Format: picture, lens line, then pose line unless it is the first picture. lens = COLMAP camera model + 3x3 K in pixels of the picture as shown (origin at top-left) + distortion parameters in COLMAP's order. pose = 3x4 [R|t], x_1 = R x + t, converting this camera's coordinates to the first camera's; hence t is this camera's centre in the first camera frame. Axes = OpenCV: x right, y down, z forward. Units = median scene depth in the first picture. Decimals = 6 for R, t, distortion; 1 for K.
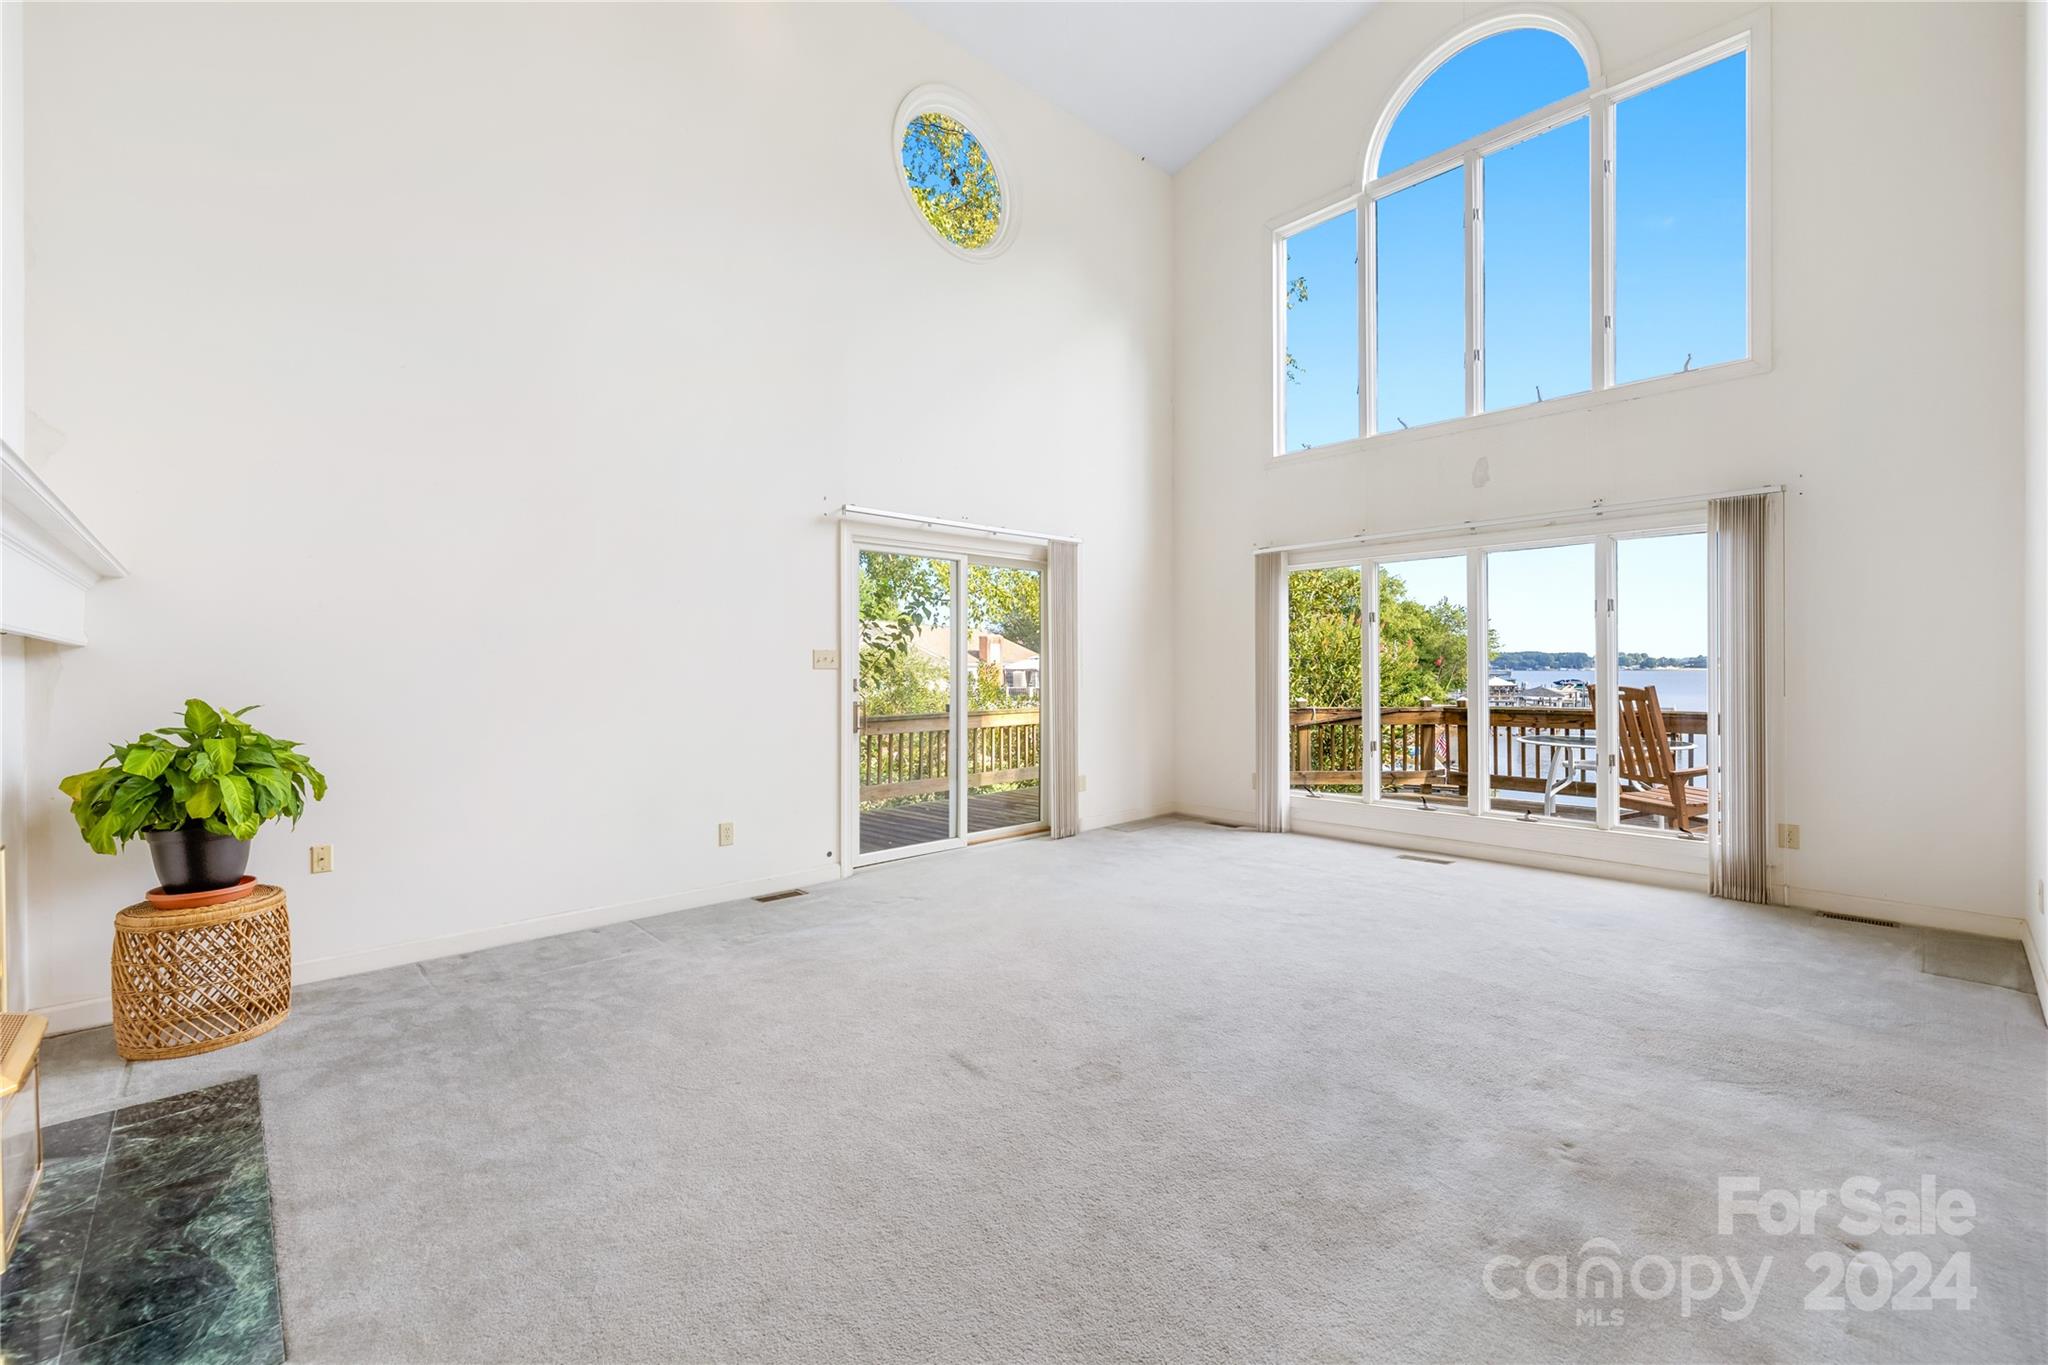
lens RADIAL K [[857.2, 0, 1014.0], [0, 857.2, 668.6], [0, 0, 1]] dist [-0.000178, 0.000215]
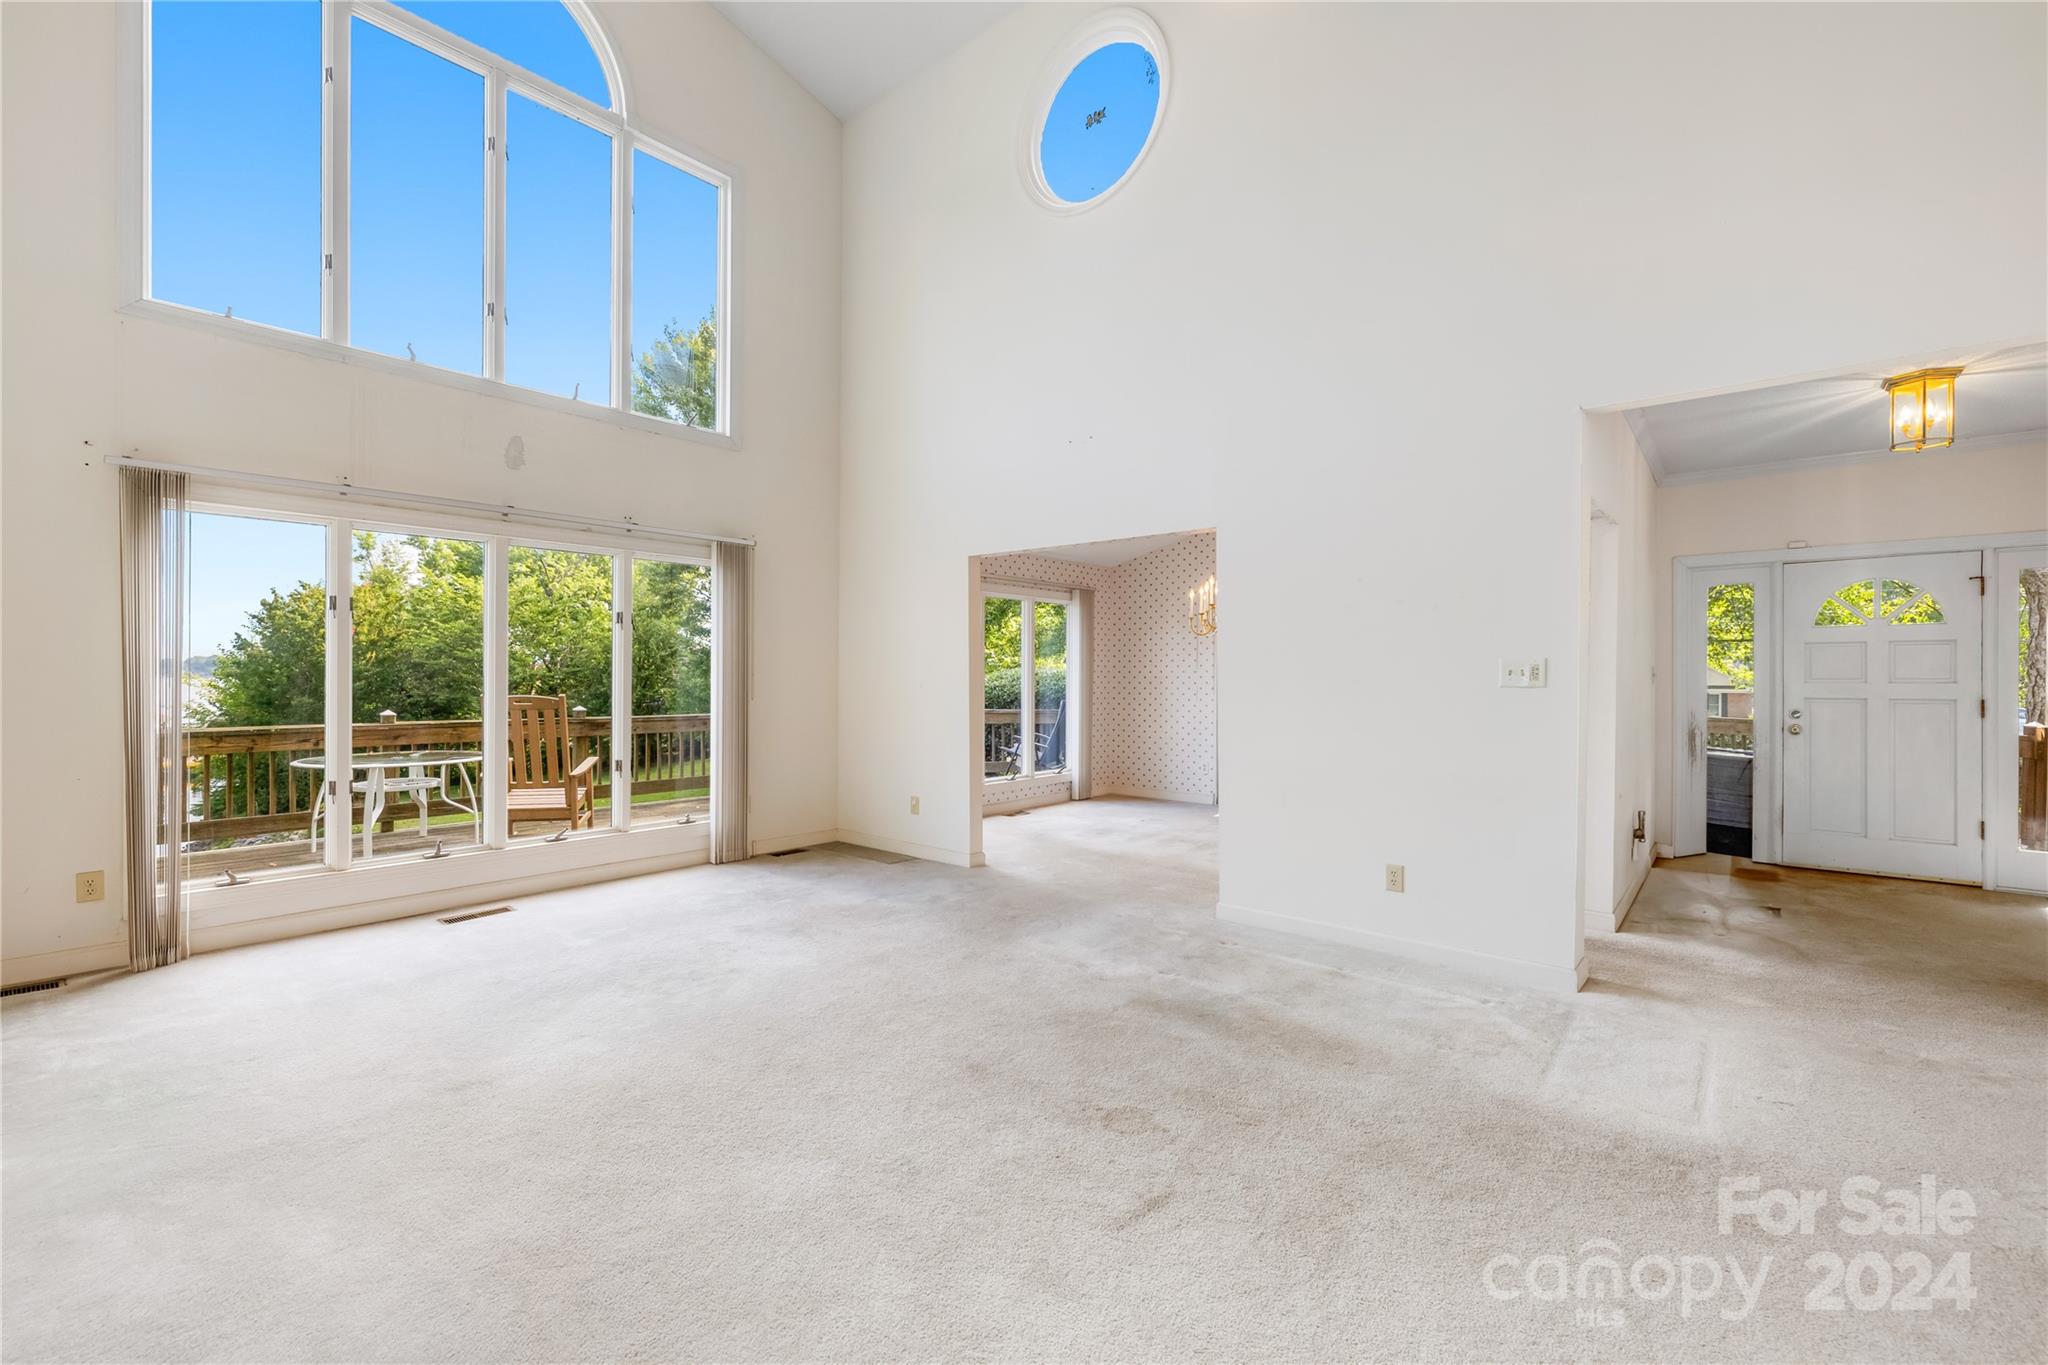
lens RADIAL K [[876.4, 0, 1014.9], [0, 876.4, 681.2], [0, 0, 1]] dist [-0.001513, -0.000610]
pose [[-0.113983, -0.001029, 0.993482, -0.387458], [-0.004067, 0.999992, 0.000569, 0.000659], [-0.993474, -0.003975, -0.113987, 0.582731]]
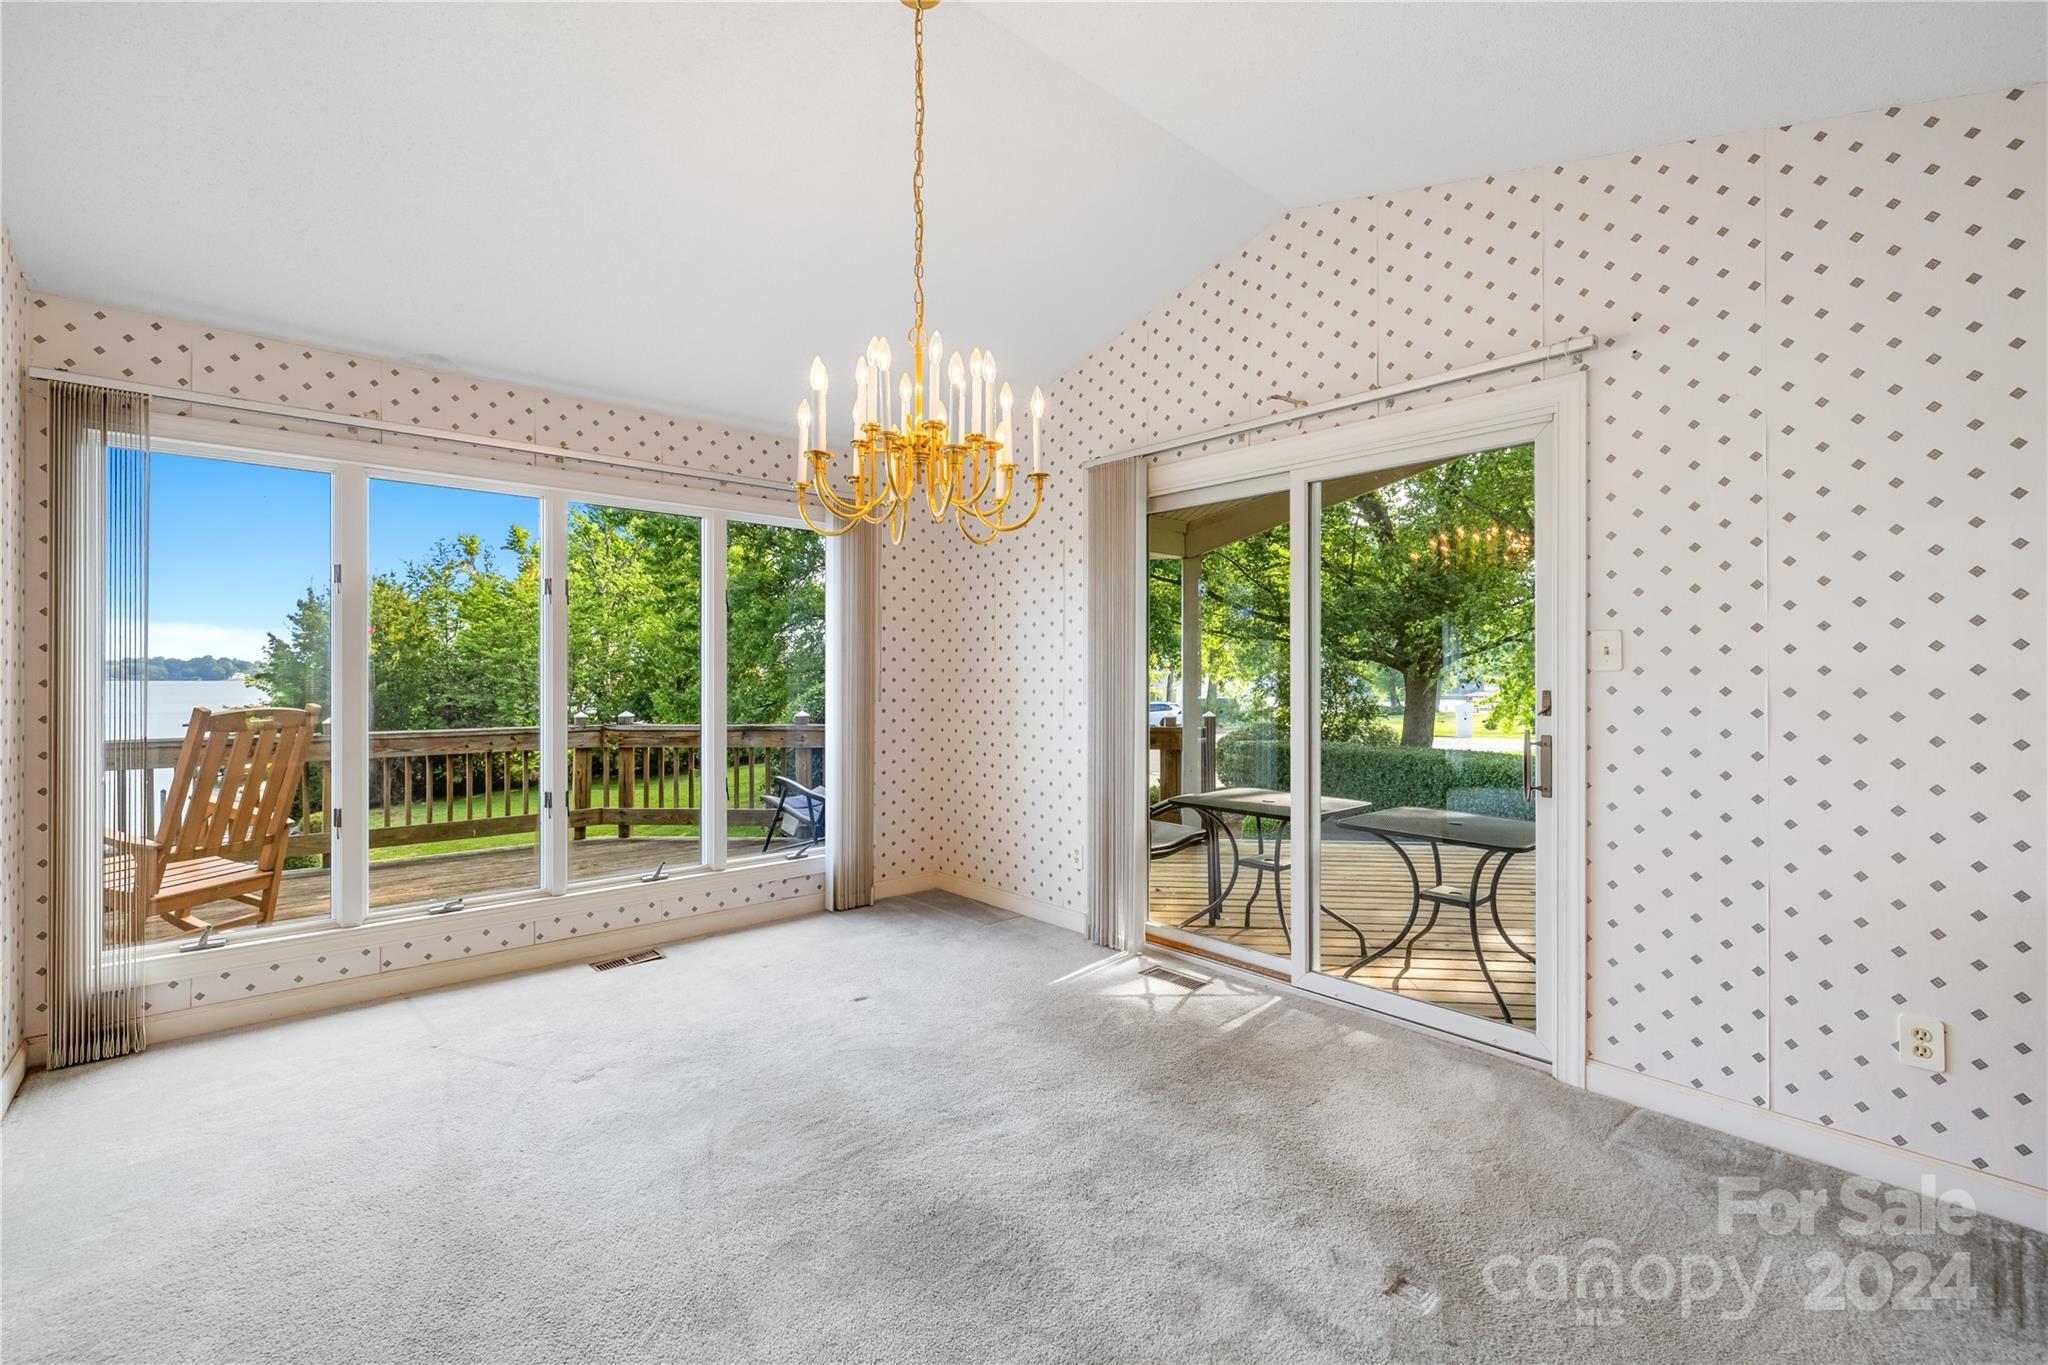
lens RADIAL K [[872.3, 0, 1016.7], [0, 872.3, 680.8], [0, 0, 1]] dist [-0.001346, -0.000137]
pose [[0.023279, -0.000270, 0.999729, 0.357409], [-0.001018, 0.999999, 0.000294, 0.003113], [-0.999728, -0.001025, 0.023278, 0.110572]]
